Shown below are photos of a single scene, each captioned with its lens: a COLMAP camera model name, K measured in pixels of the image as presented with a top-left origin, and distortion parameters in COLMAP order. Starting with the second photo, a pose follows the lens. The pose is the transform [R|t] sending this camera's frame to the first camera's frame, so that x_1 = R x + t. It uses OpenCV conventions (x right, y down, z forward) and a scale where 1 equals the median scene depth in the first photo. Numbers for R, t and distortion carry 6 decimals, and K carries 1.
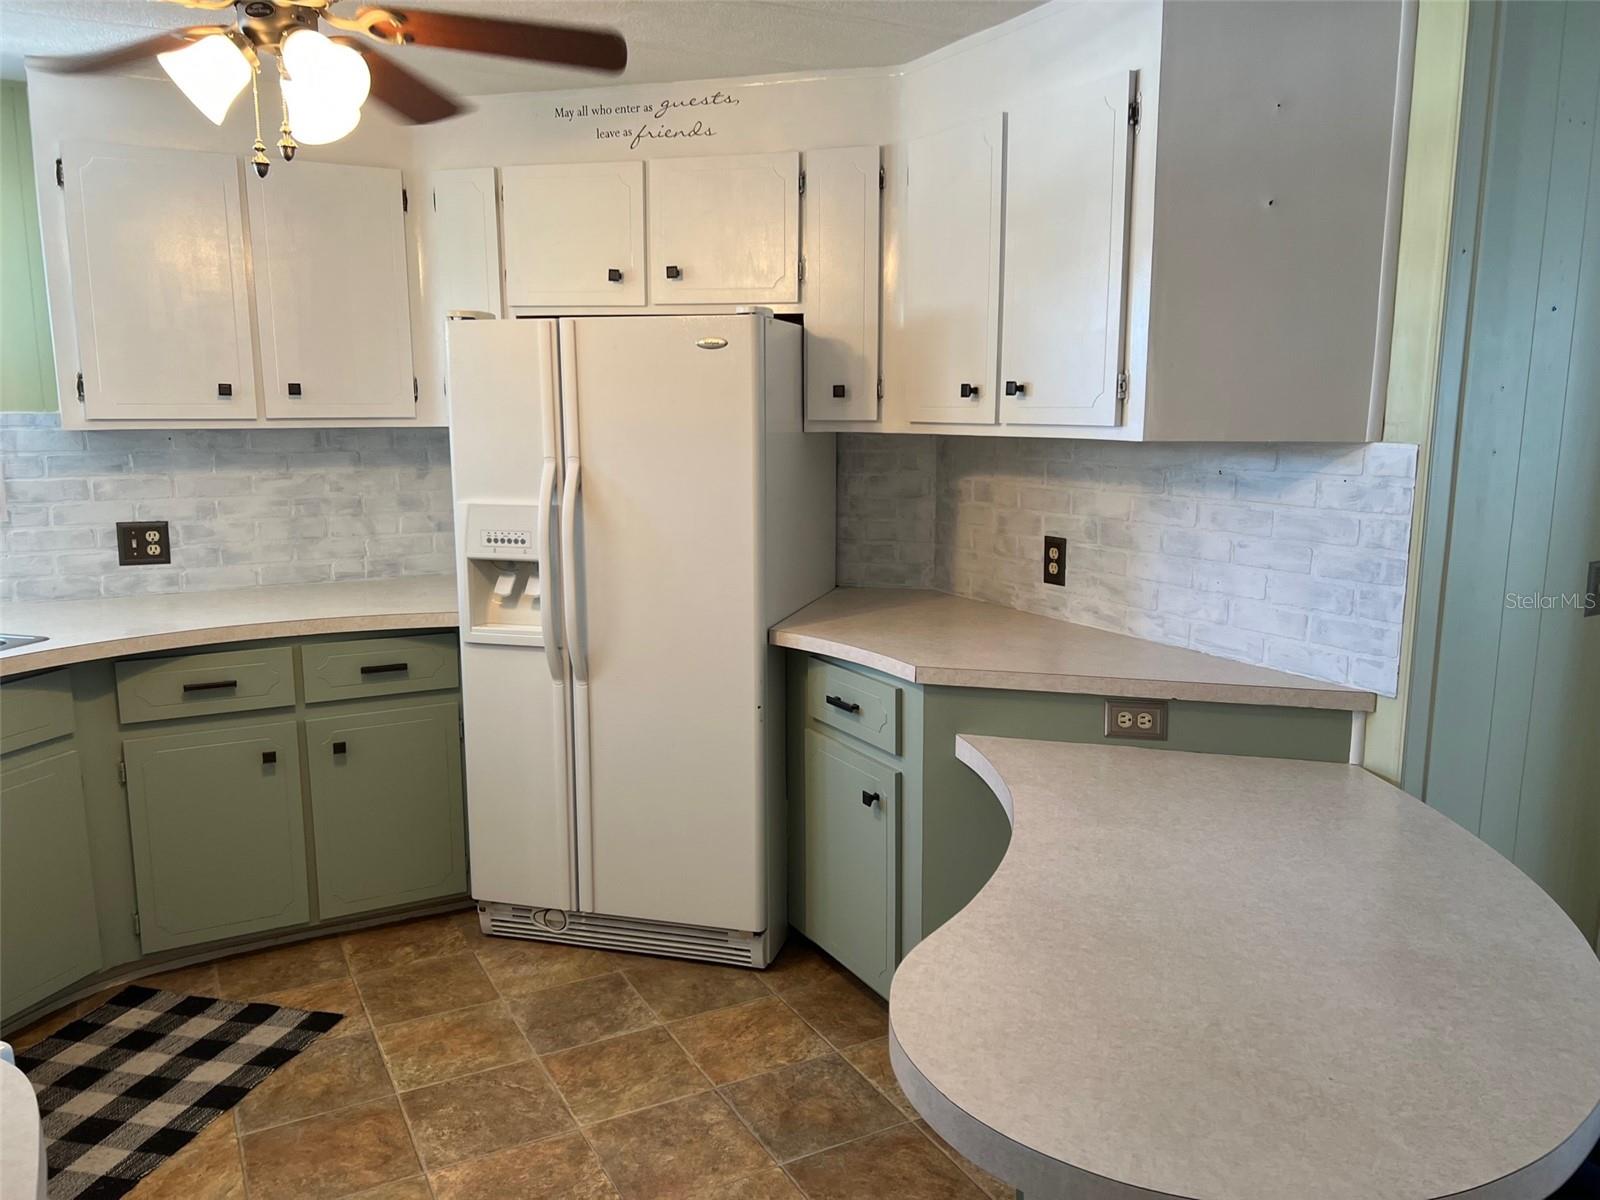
lens RADIAL K [[1205.6, 0, 800.5], [0, 1205.6, 610.2], [0, 0, 1]] dist [0.031626, -0.029906]
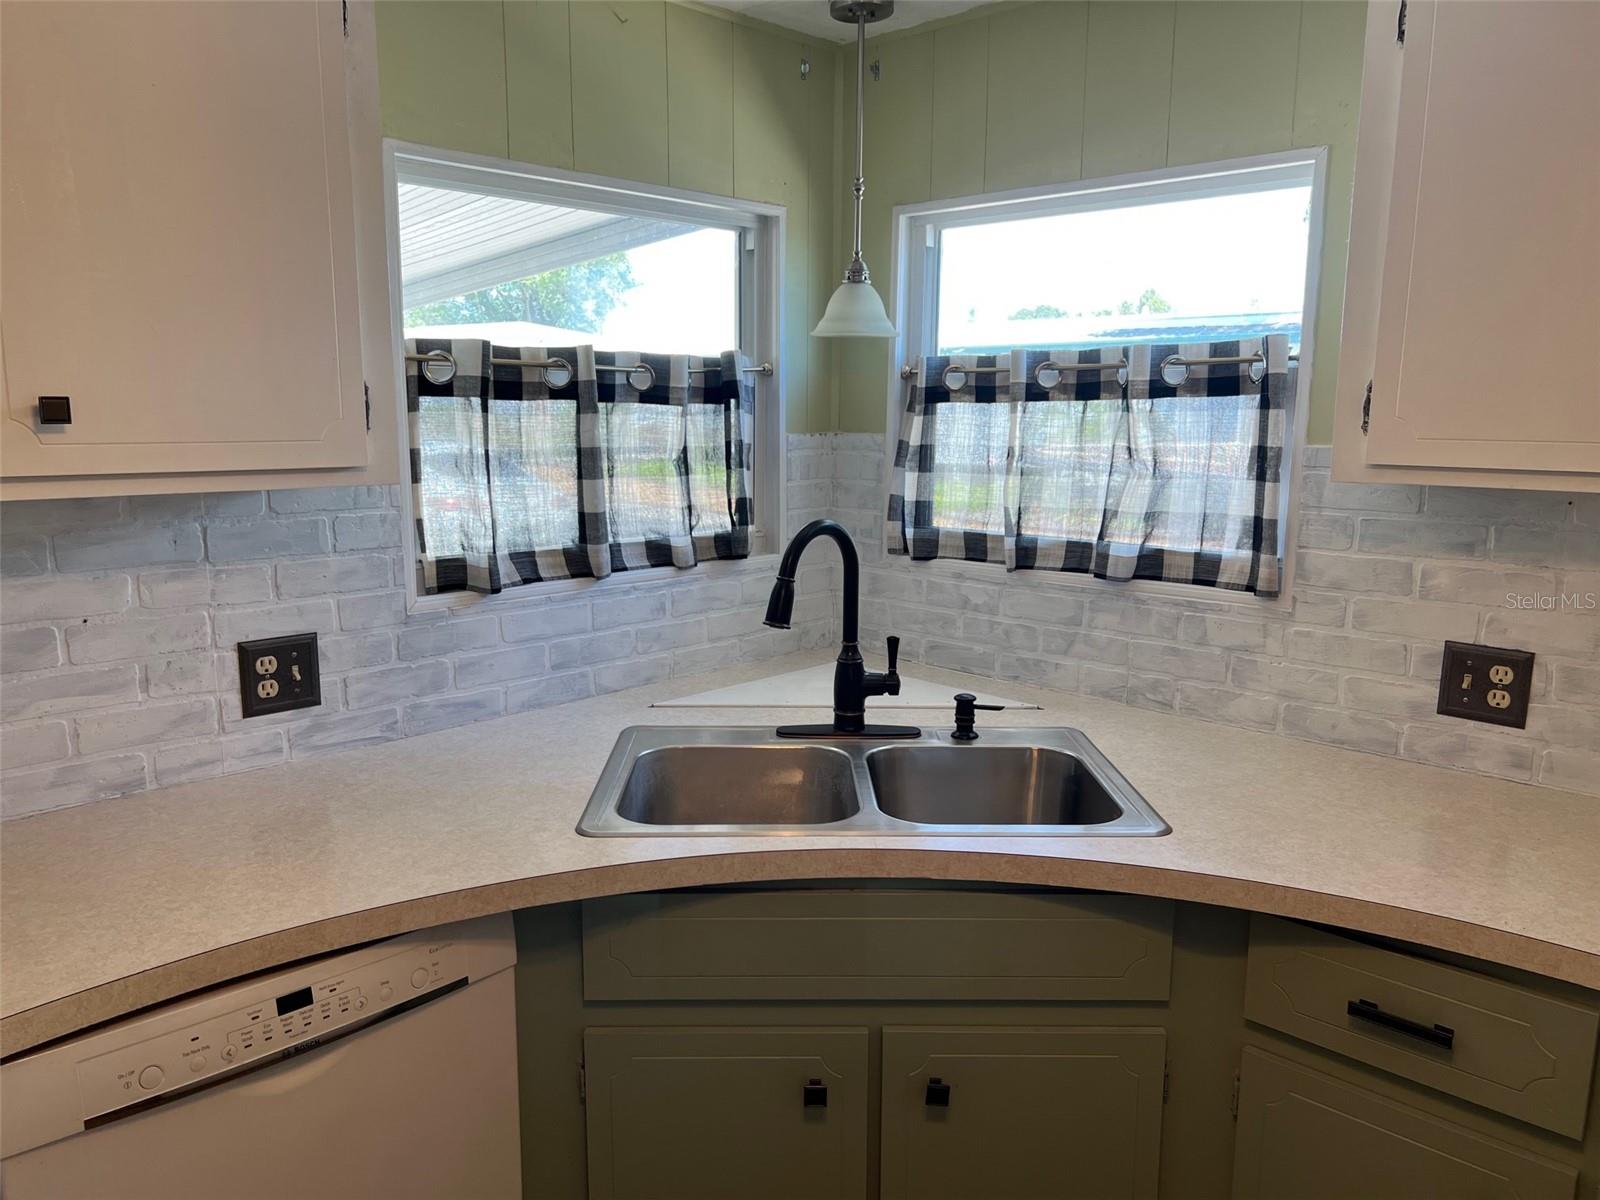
lens RADIAL K [[1205.6, 0, 813.8], [0, 1205.6, 611.0], [0, 0, 1]] dist [0.031626, -0.029906]
pose [[0.301509, 0.161595, -0.939670, -0.115283], [-0.172538, 0.978510, 0.112912, -0.100173], [0.937722, 0.128084, 0.322911, 0.535441]]
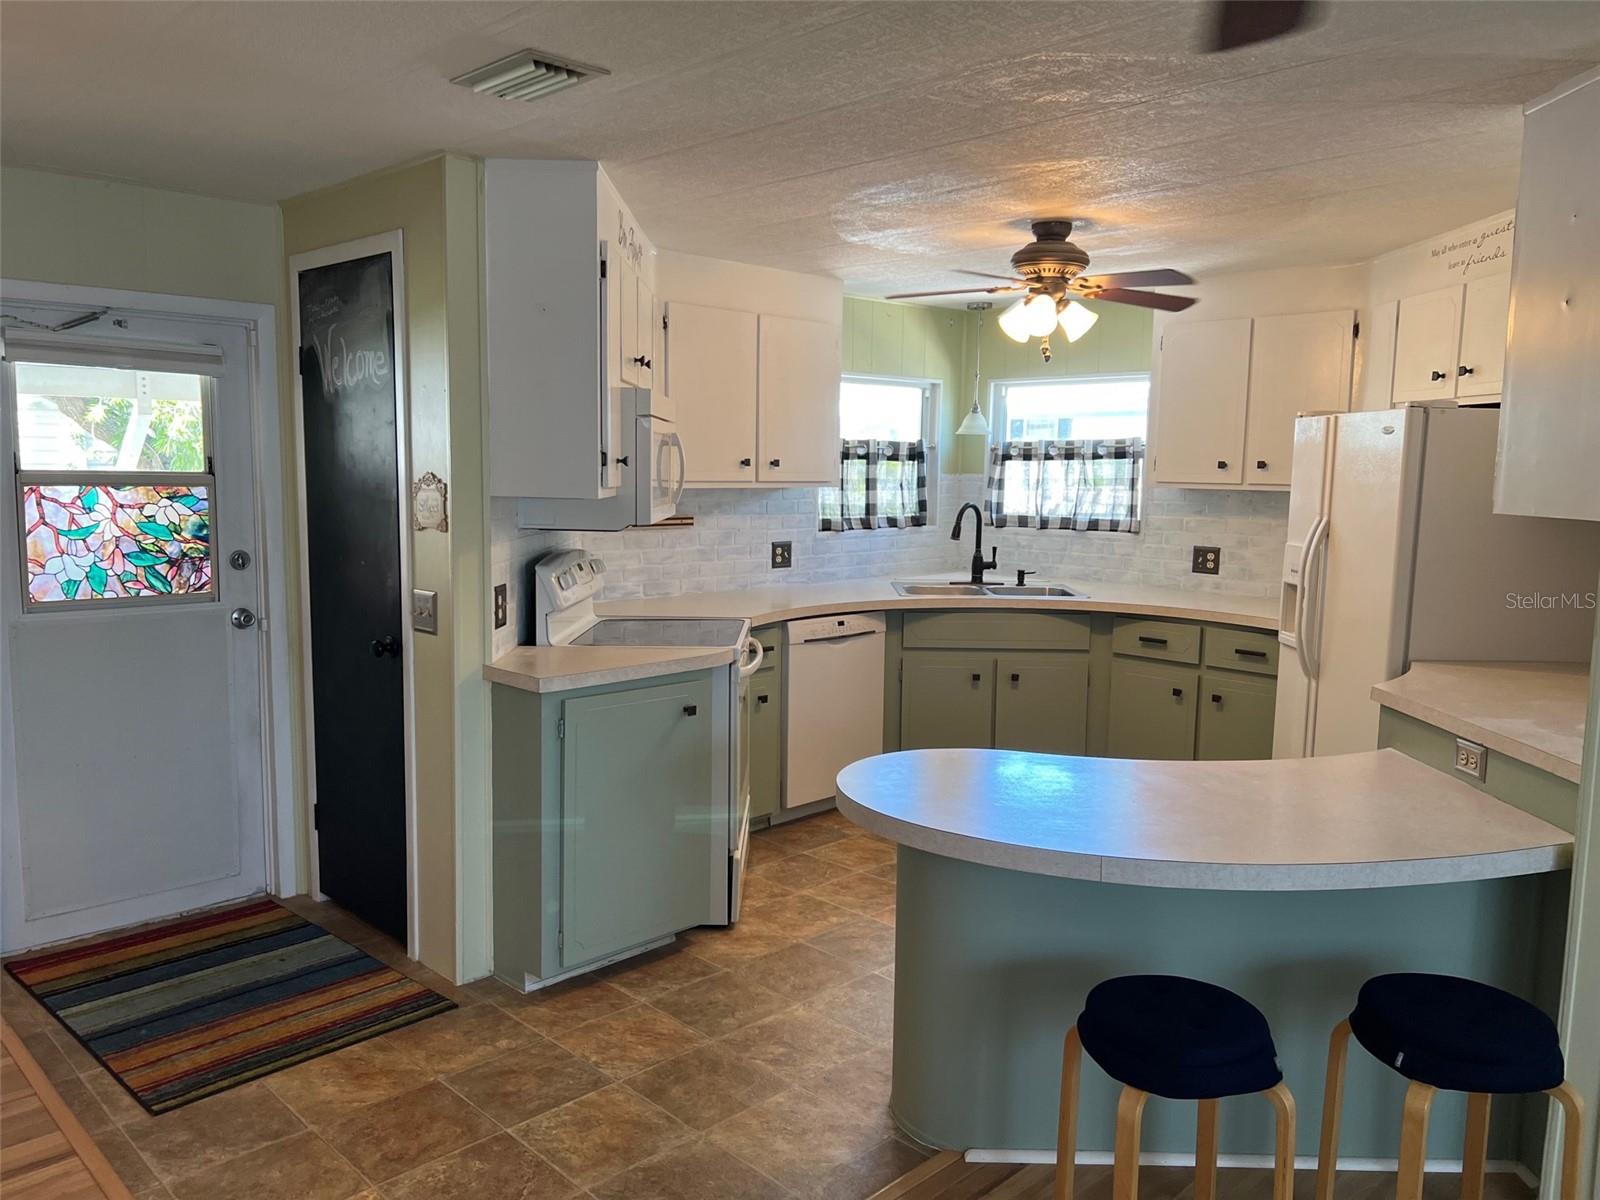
lens RADIAL K [[1205.6, 0, 789.7], [0, 1205.6, 602.9], [0, 0, 1]] dist [0.031626, -0.029906]
pose [[0.264355, 0.115268, -0.957512, 0.863566], [-0.178369, 0.981547, 0.068916, -0.012212], [0.947787, 0.152572, 0.280037, 0.044628]]
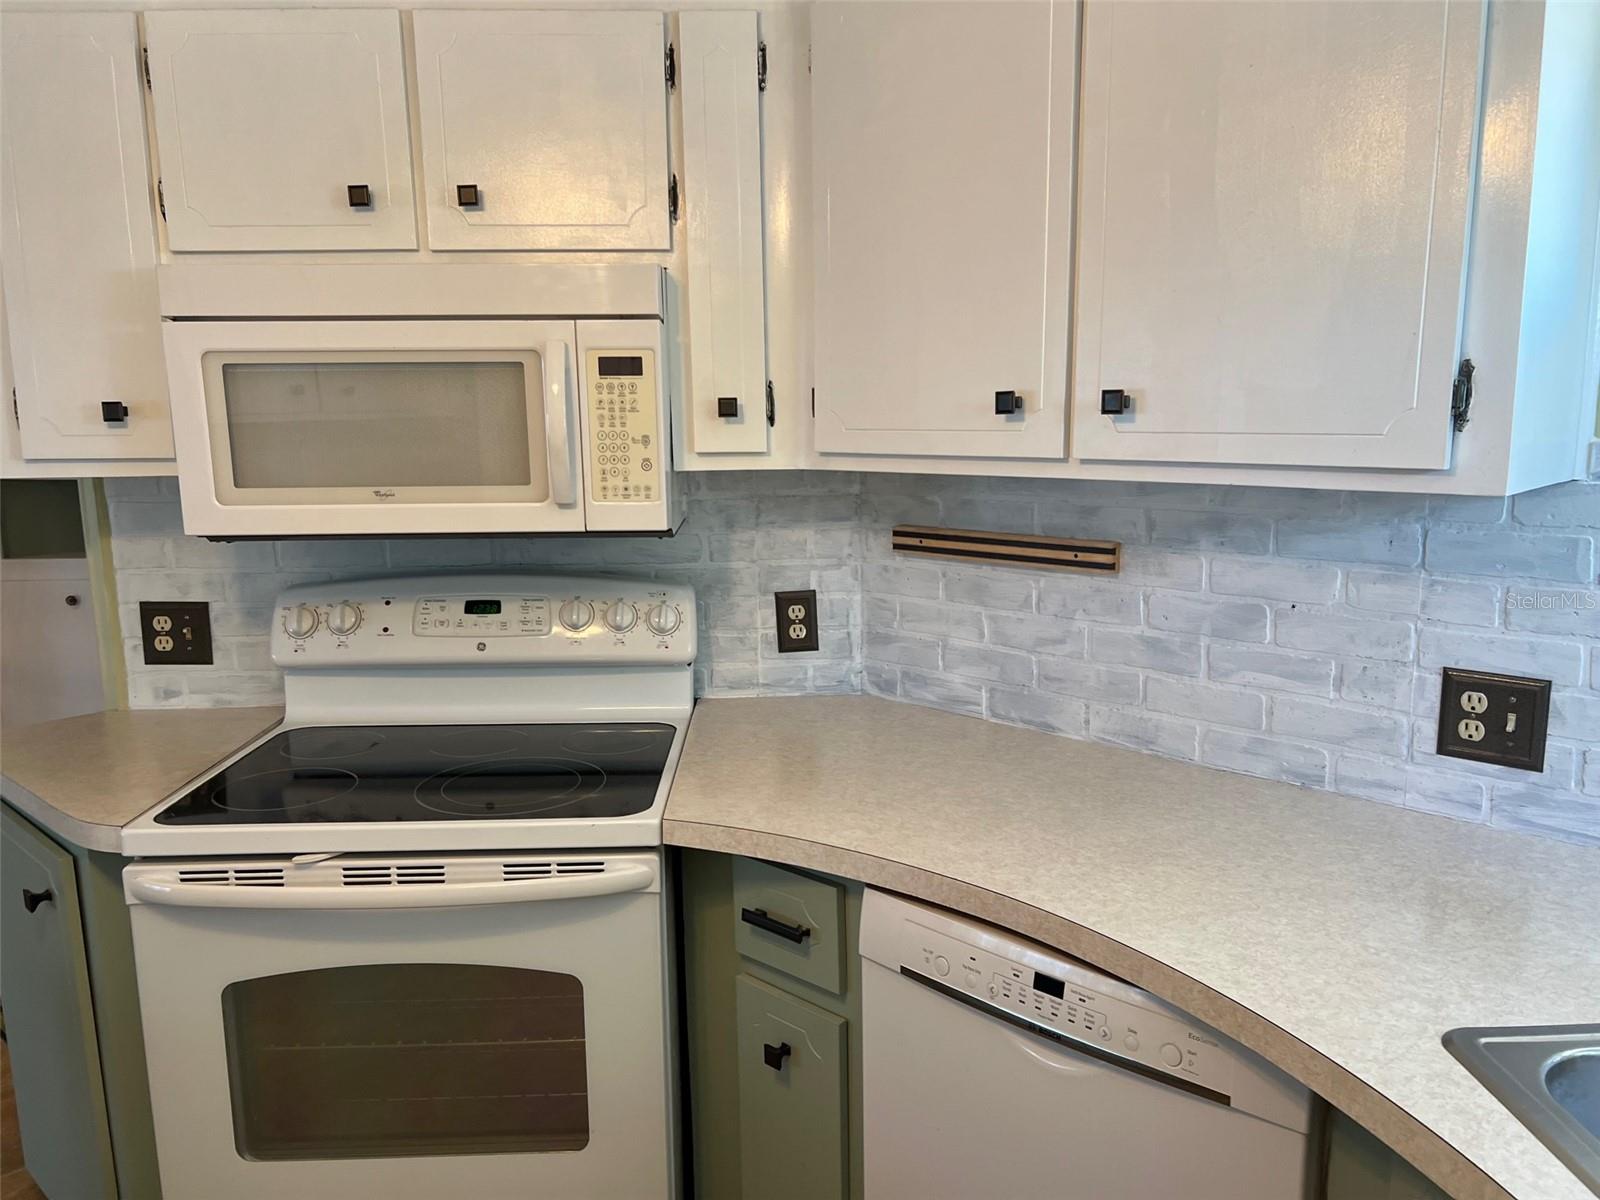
lens RADIAL K [[1205.6, 0, 795.8], [0, 1205.6, 606.3], [0, 0, 1]] dist [0.031626, -0.029906]
pose [[-0.955096, 0.064182, -0.289262, -0.334594], [-0.037452, 0.942276, 0.332735, -0.151233], [0.293920, 0.328627, -0.897561, 0.820741]]
